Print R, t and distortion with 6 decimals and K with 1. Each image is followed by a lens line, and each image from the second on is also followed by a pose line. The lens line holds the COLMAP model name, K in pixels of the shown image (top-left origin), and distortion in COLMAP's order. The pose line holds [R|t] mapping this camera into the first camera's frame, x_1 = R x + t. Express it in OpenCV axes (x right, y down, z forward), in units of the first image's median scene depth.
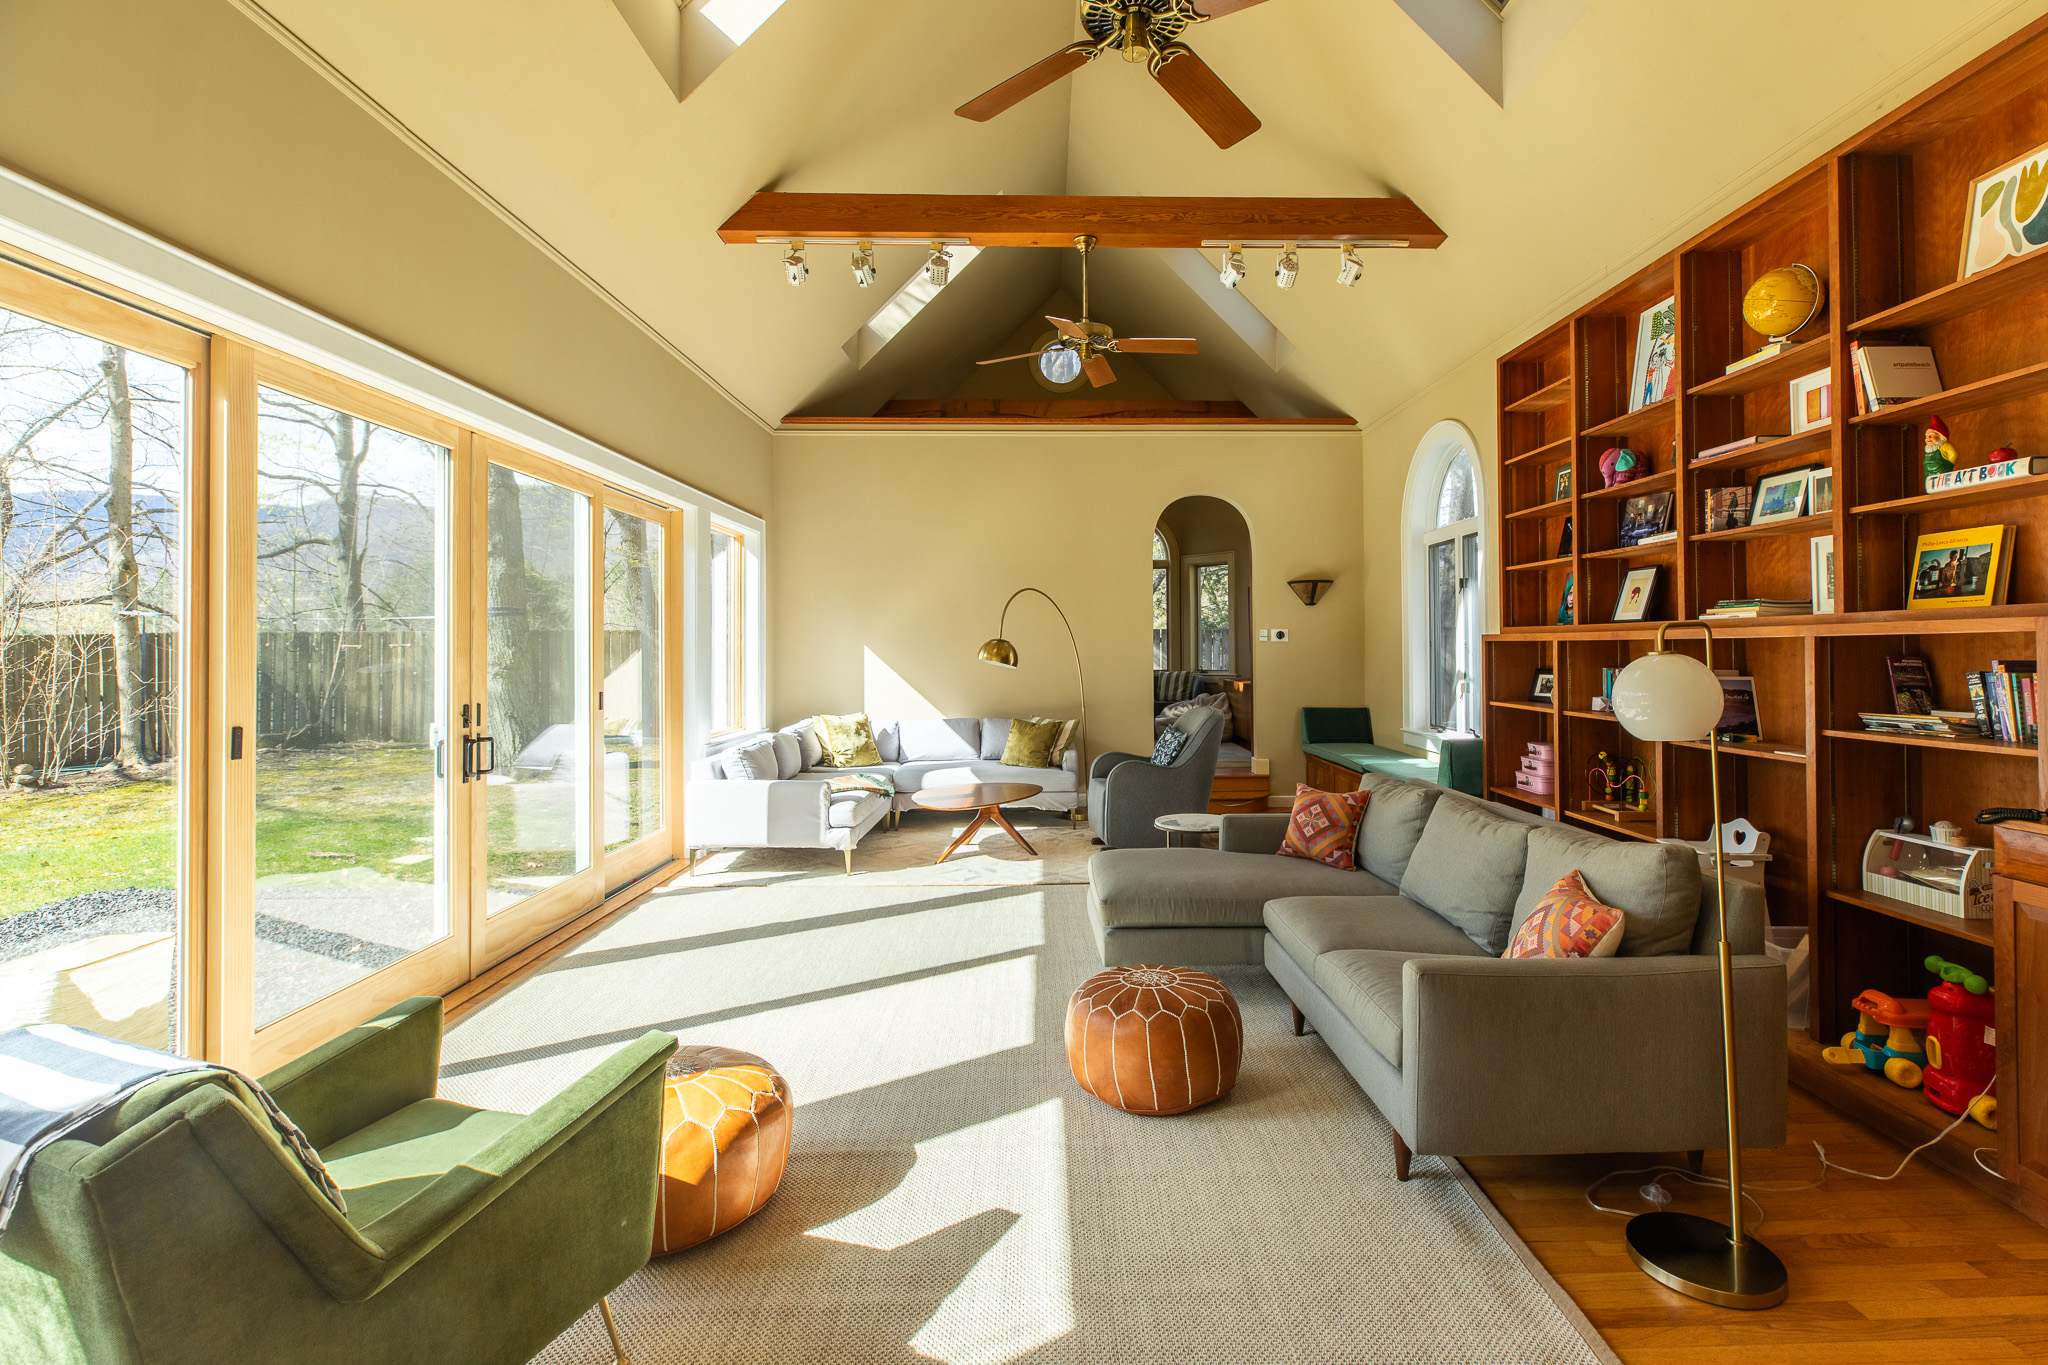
lens RADIAL K [[930.9, 0, 1029.8], [0, 930.9, 641.6], [0, 0, 1]] dist [0.008467, -0.000015]
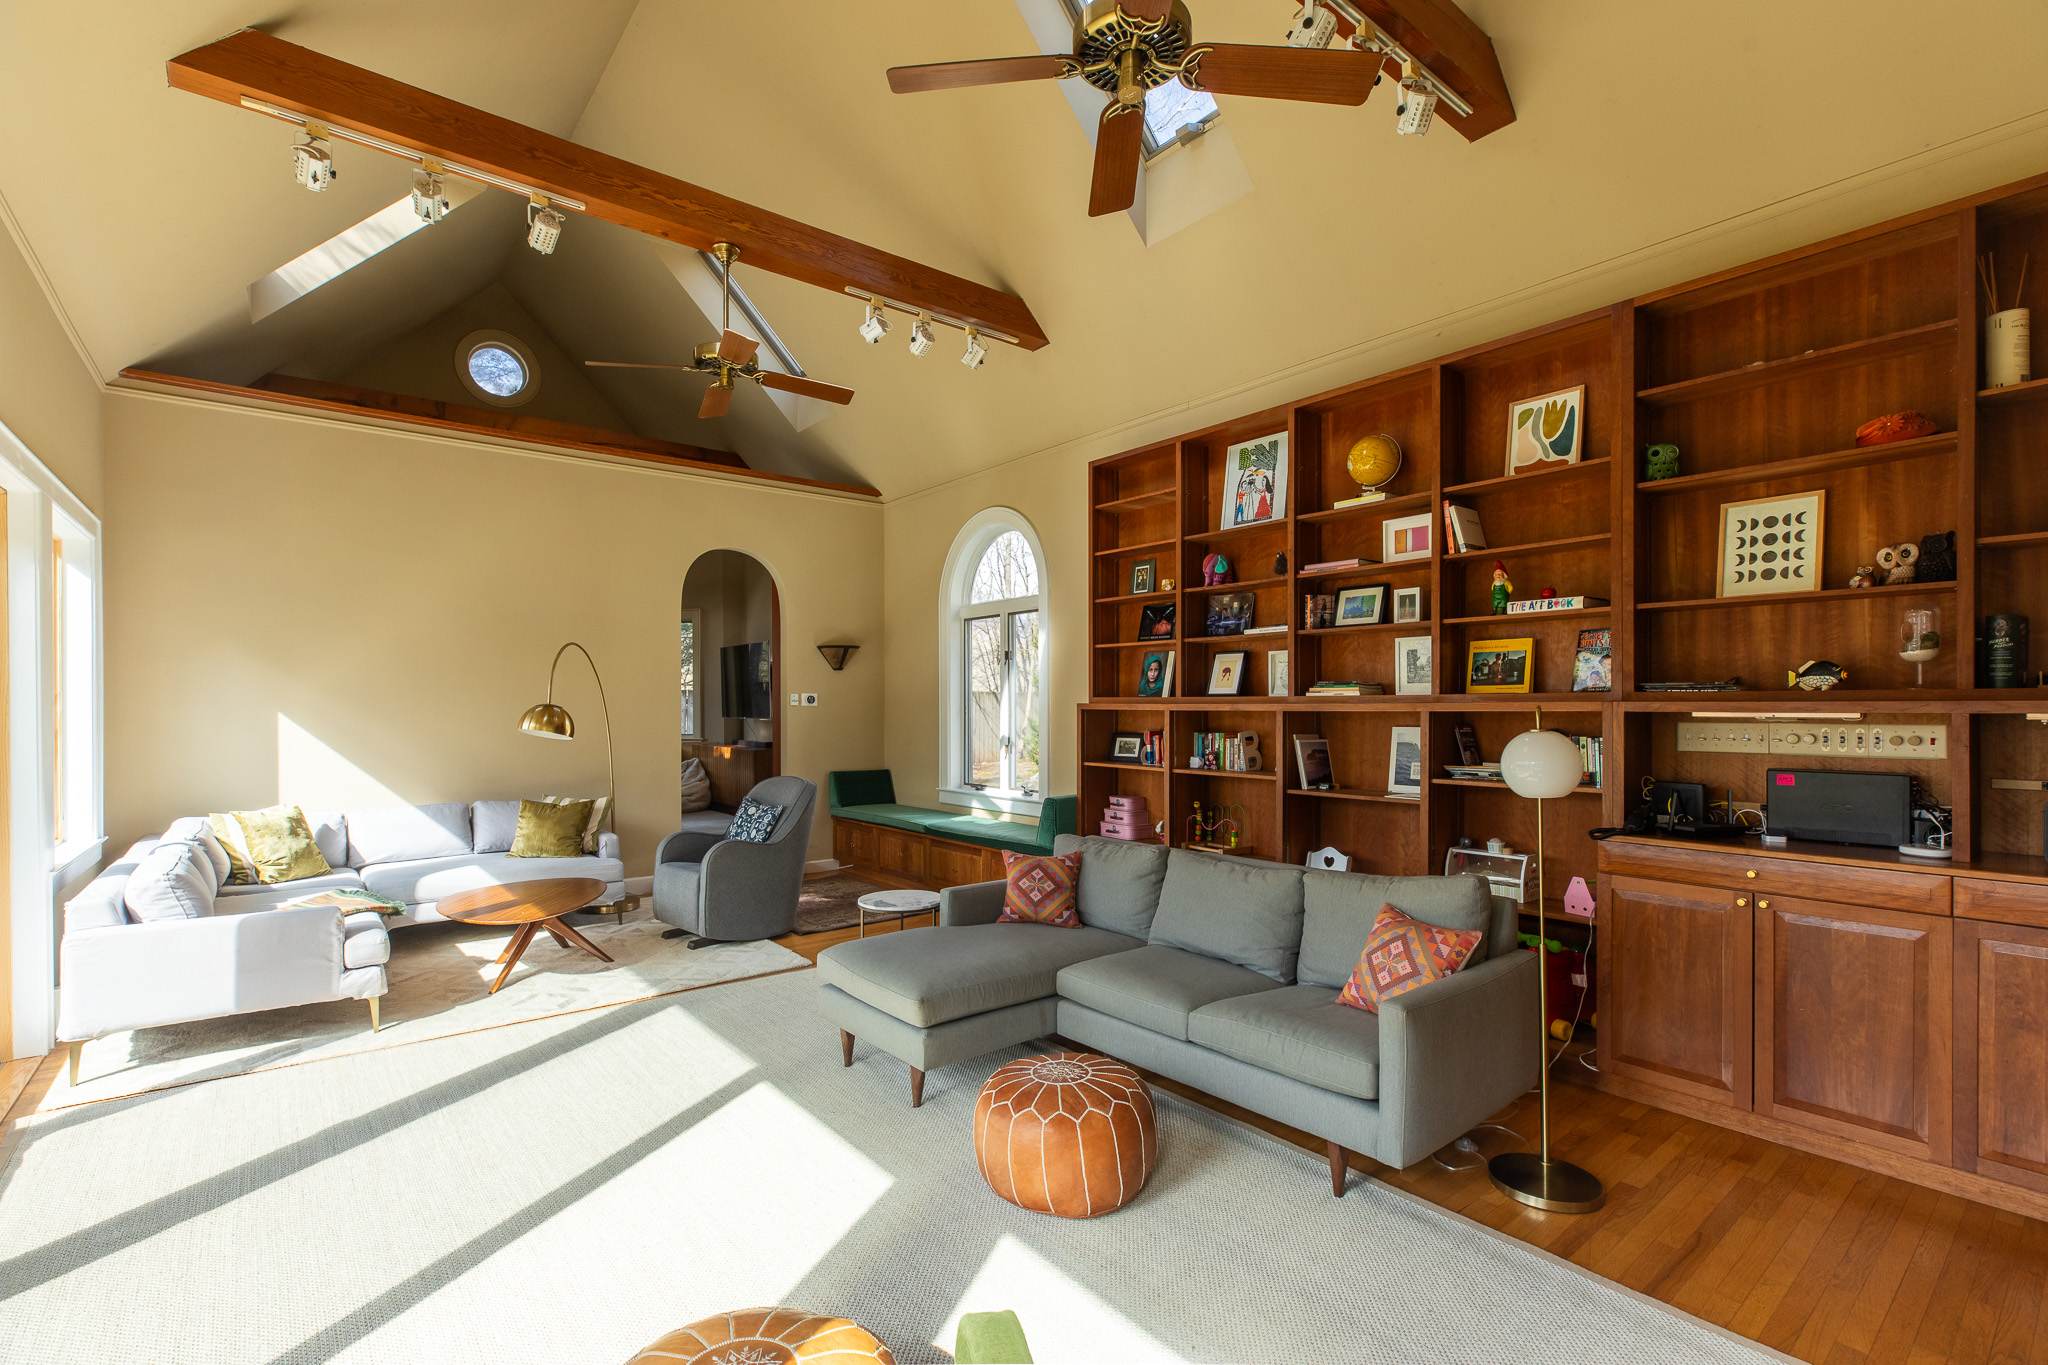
lens RADIAL K [[930.9, 0, 957.4], [0, 930.9, 711.5], [0, 0, 1]] dist [0.008467, -0.000015]
pose [[0.805766, -0.001734, 0.592231, -0.361193], [-0.005643, 0.999928, 0.010606, -0.010944], [-0.592207, -0.011888, 0.805698, 0.208677]]
